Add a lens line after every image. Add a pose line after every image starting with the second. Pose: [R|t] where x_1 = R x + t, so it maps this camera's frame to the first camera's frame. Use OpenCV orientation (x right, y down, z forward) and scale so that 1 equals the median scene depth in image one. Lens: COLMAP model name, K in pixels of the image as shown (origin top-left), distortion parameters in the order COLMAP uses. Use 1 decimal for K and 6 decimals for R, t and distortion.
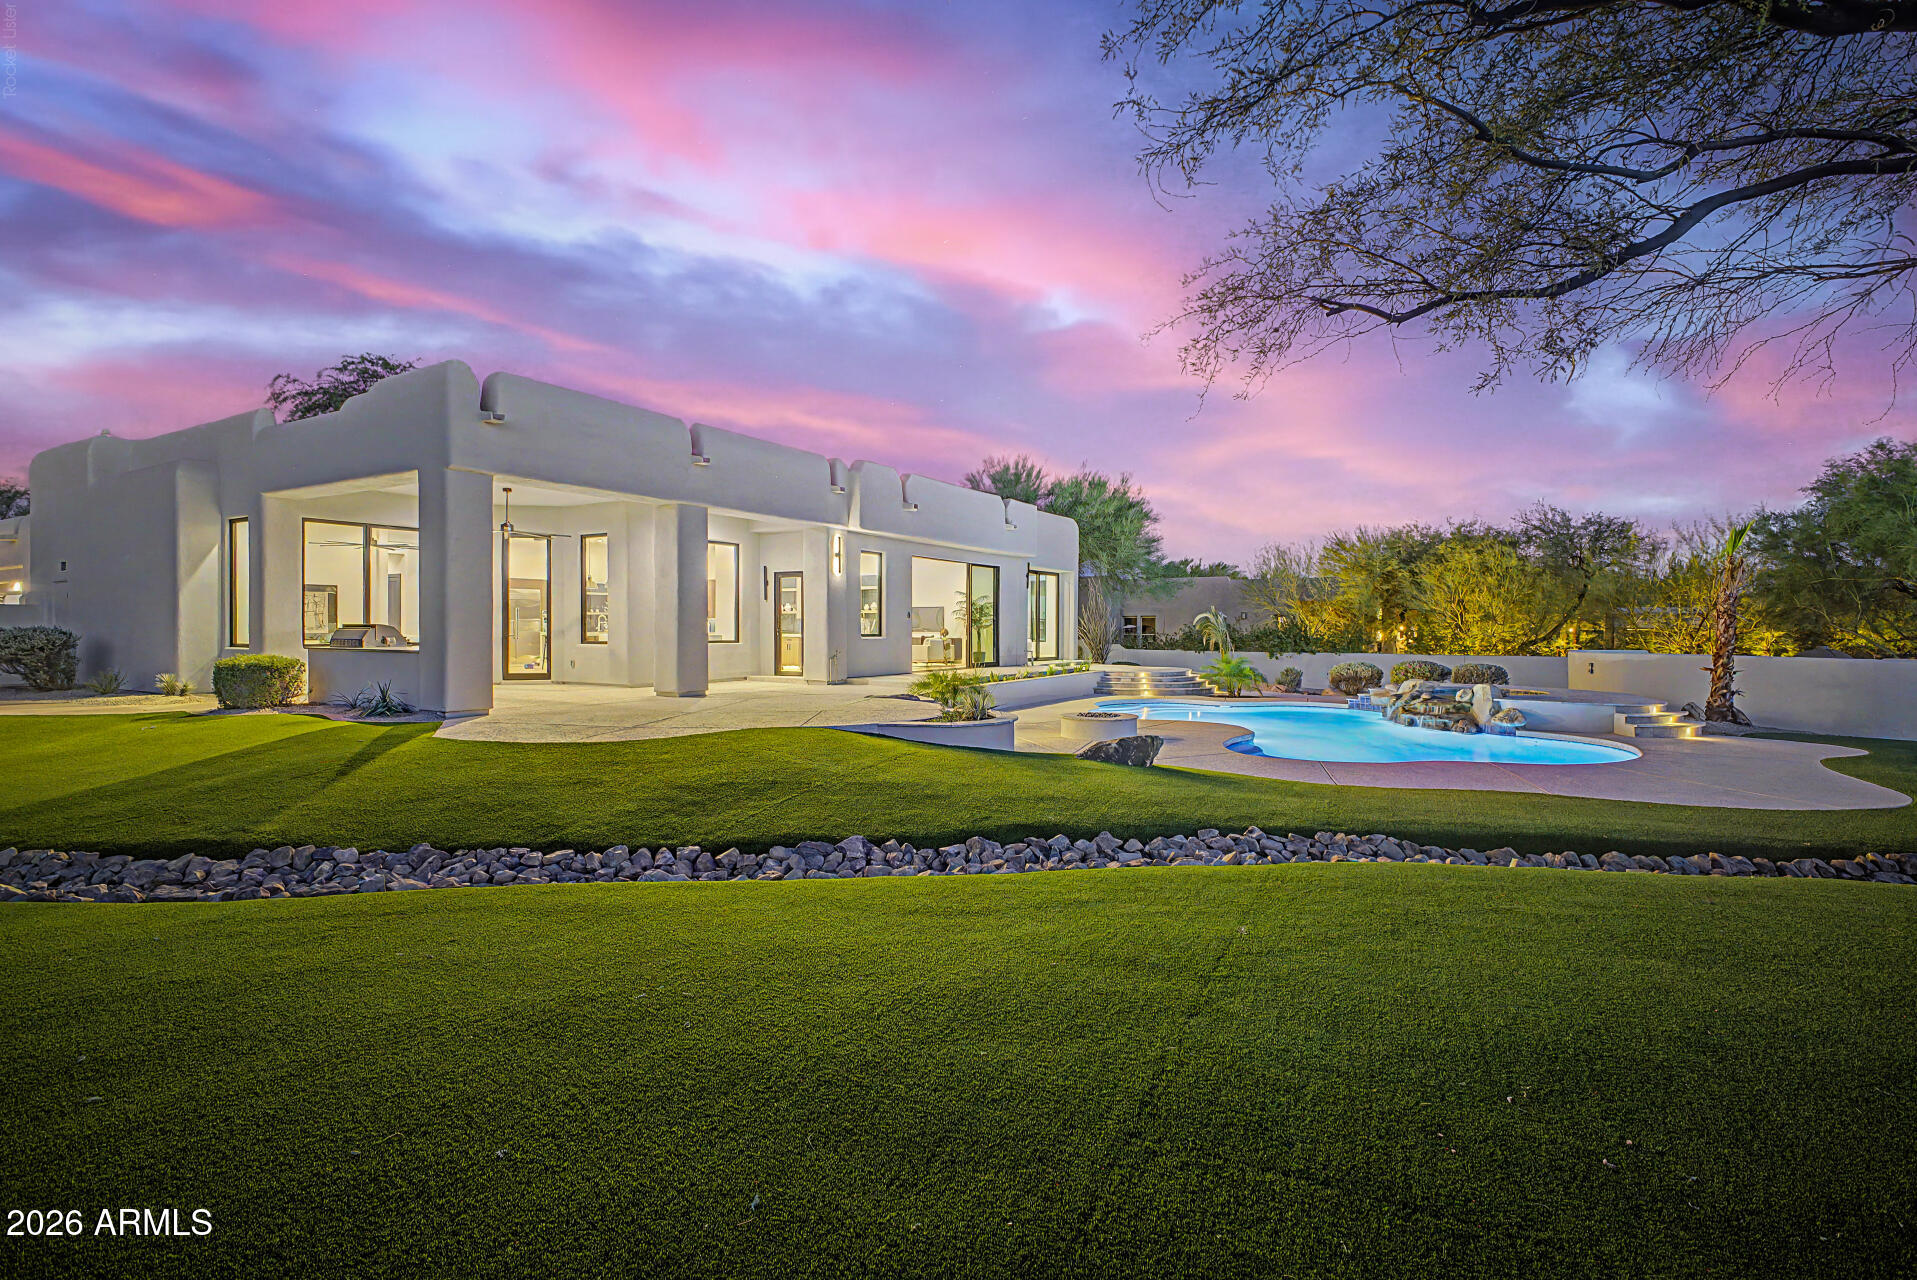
lens RADIAL K [[926.4, 0, 958.5], [0, 926.4, 640.0], [0, 0, 1]] dist [0.003040, 0.000578]
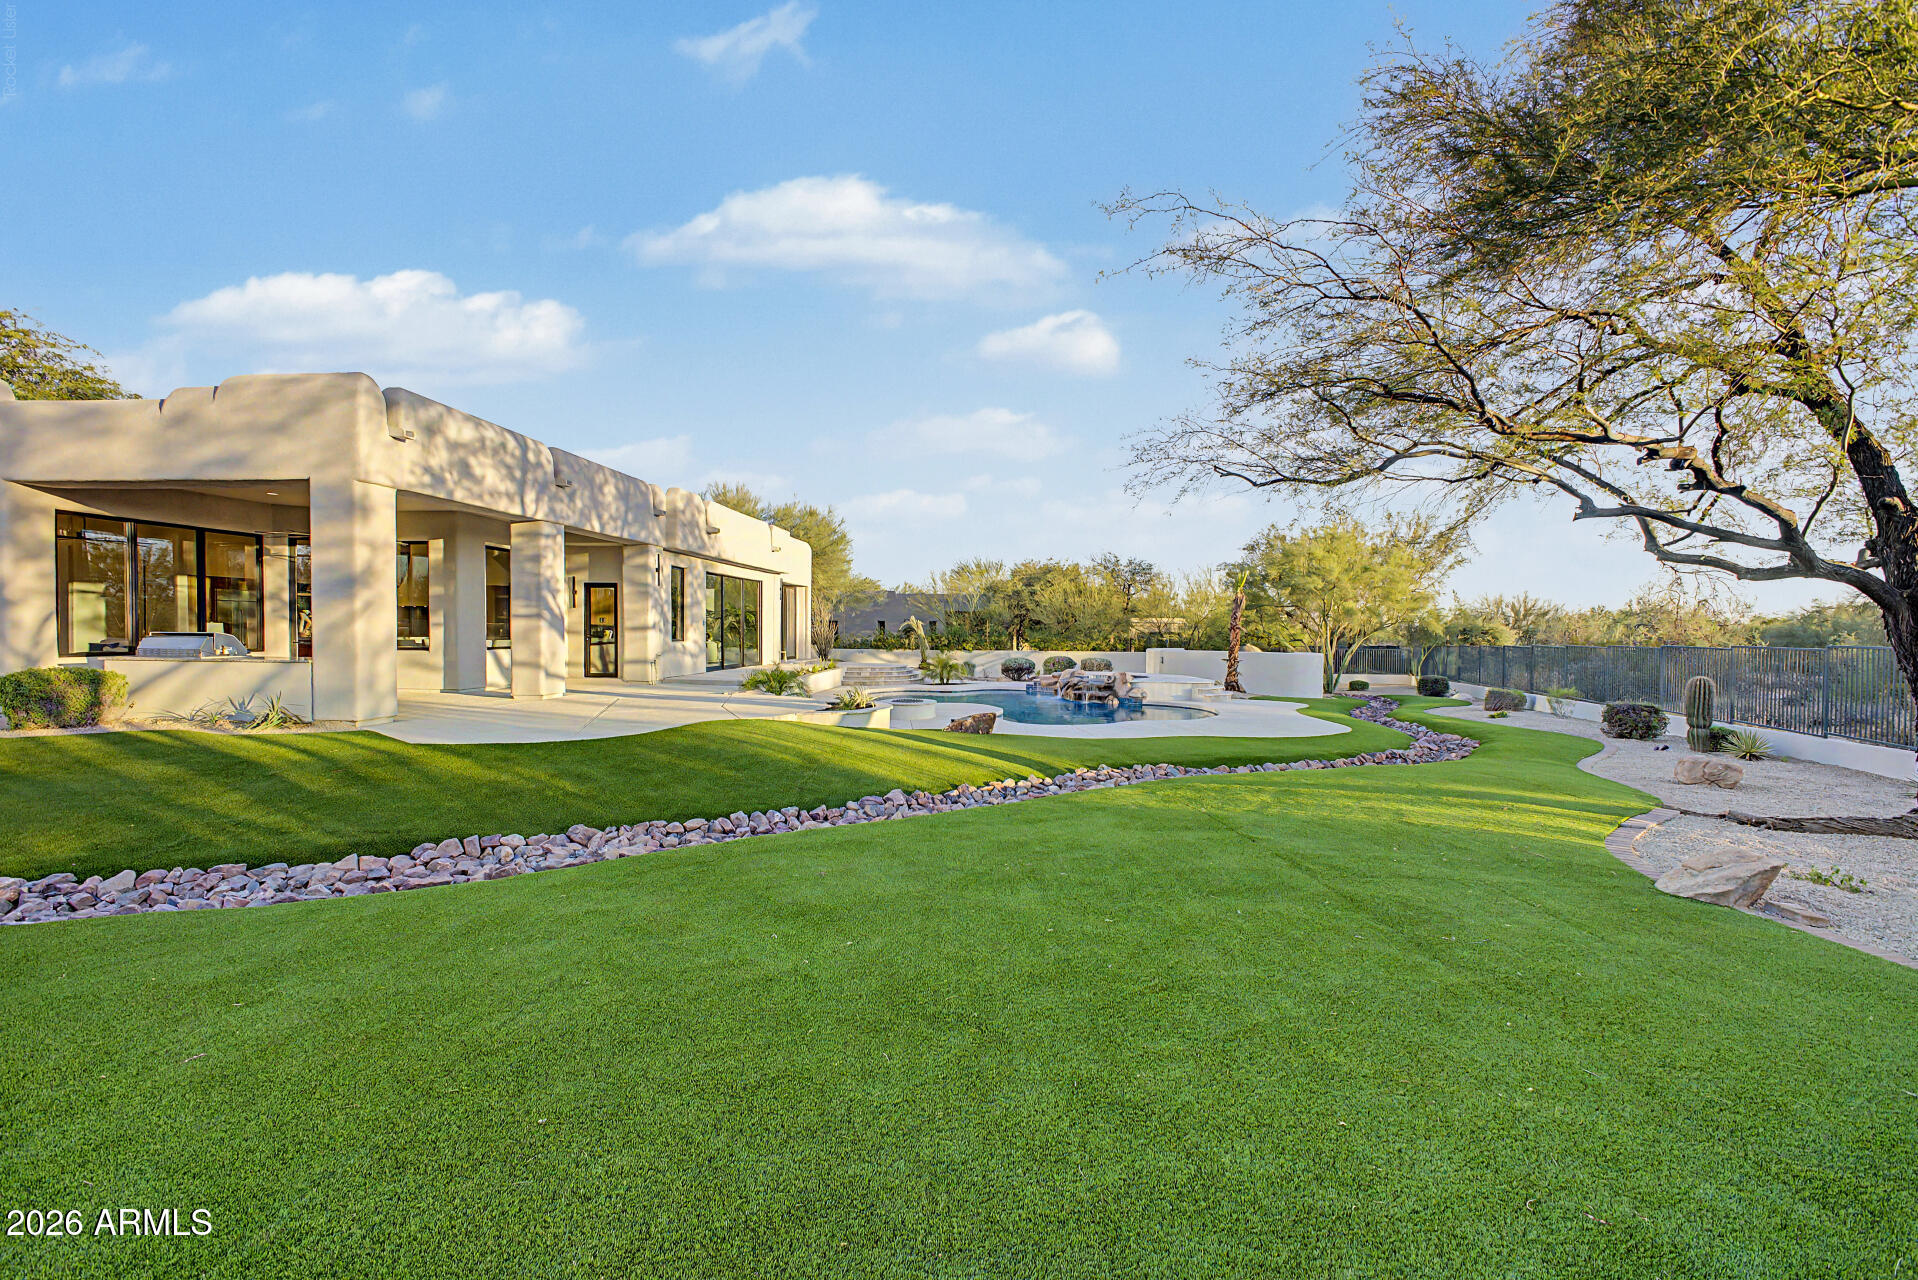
lens RADIAL K [[793.4, 0, 975.1], [0, 793.4, 648.8], [0, 0, 1]] dist [0.002560, -0.000220]
pose [[0.883323, -0.006525, 0.468720, -0.256609], [-0.001615, 0.999855, 0.016964, -0.011025], [-0.468763, -0.015742, 0.883184, -0.056642]]
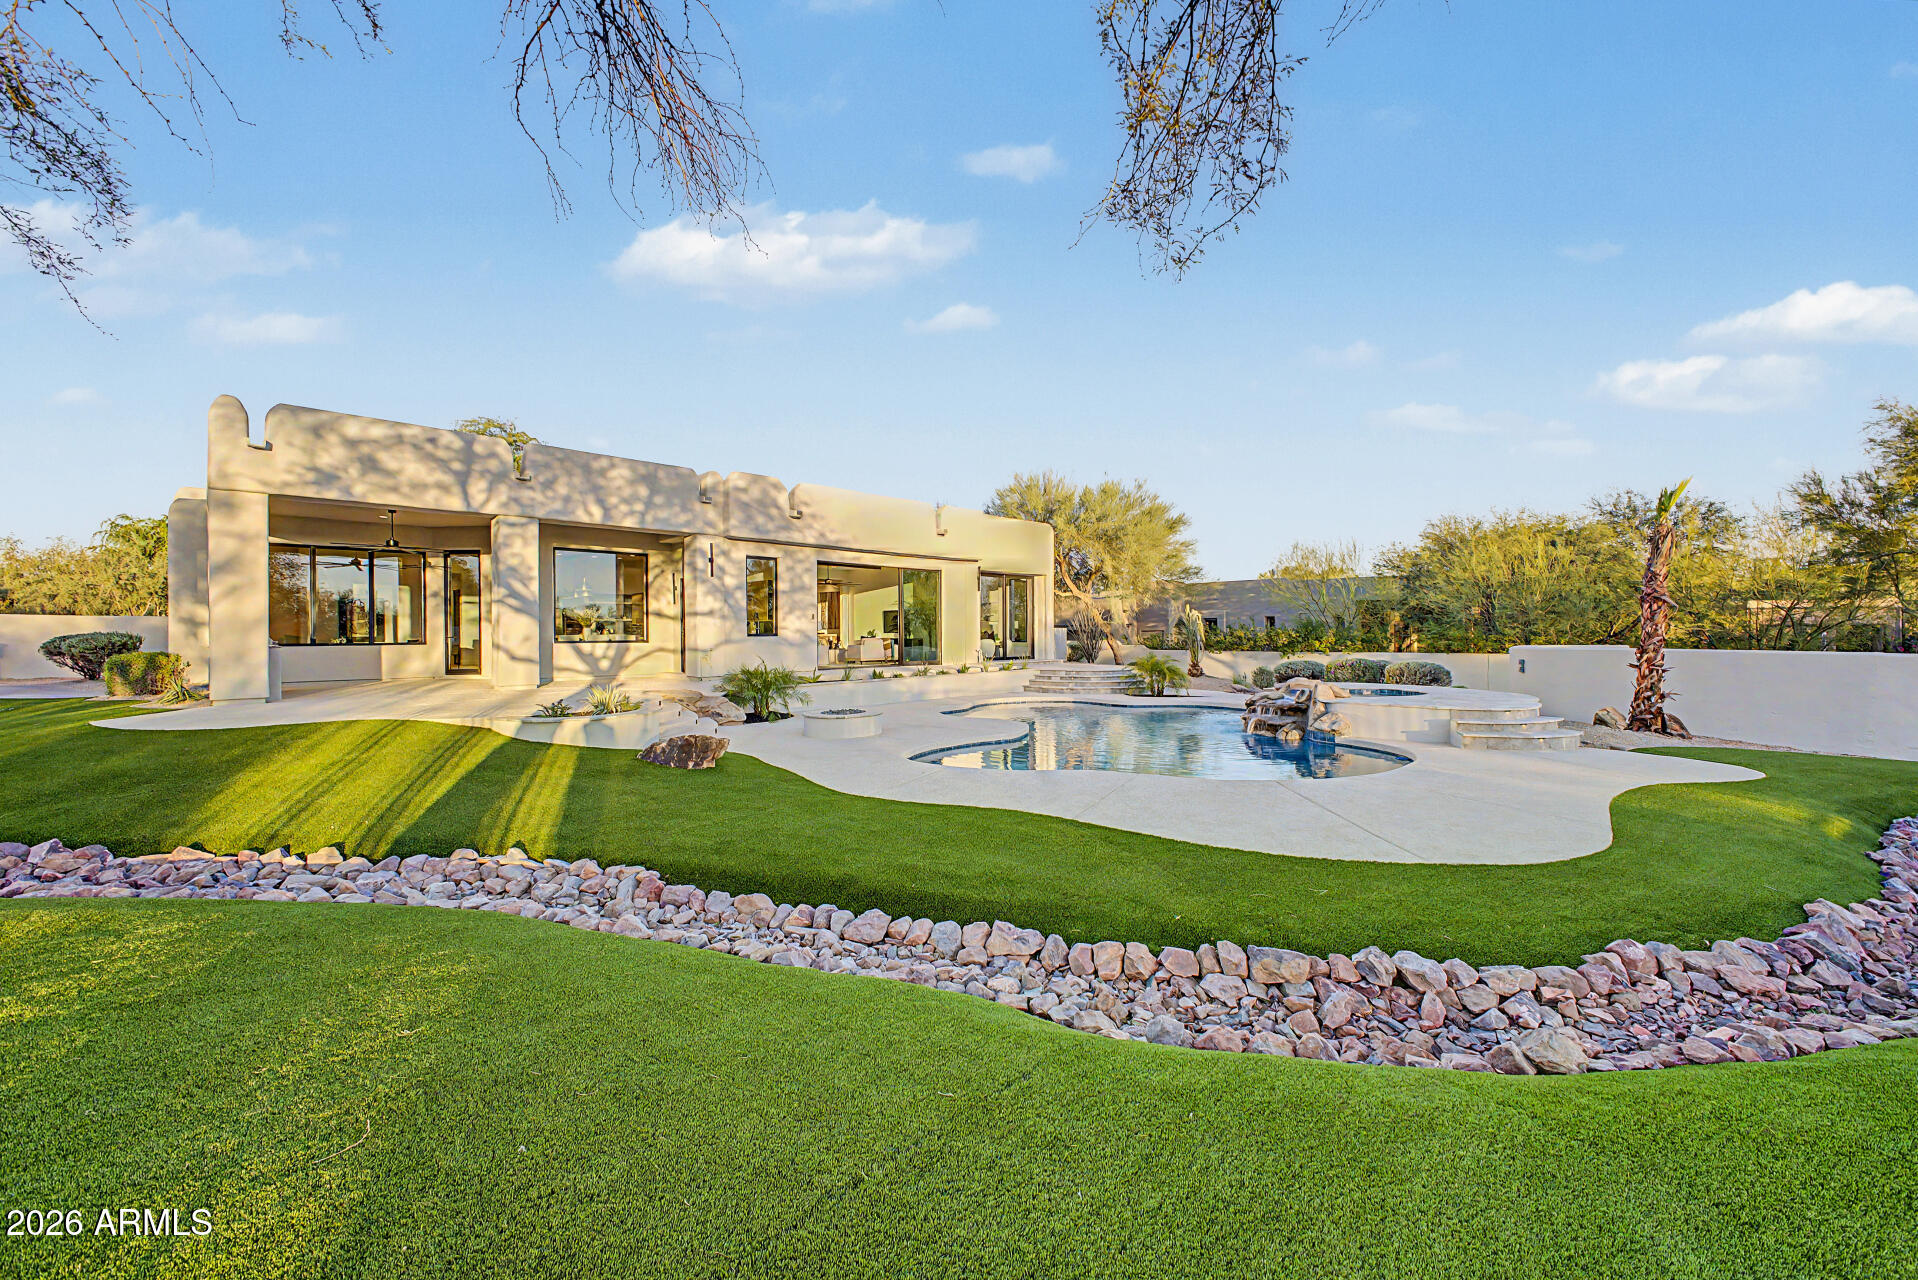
lens RADIAL K [[793.4, 0, 975.1], [0, 793.4, 648.8], [0, 0, 1]] dist [0.002560, -0.000220]
pose [[0.976546, -0.003491, -0.215279, 0.327322], [0.004280, 0.999986, 0.003196, 0.009787], [0.215265, -0.004043, 0.976547, 0.167345]]
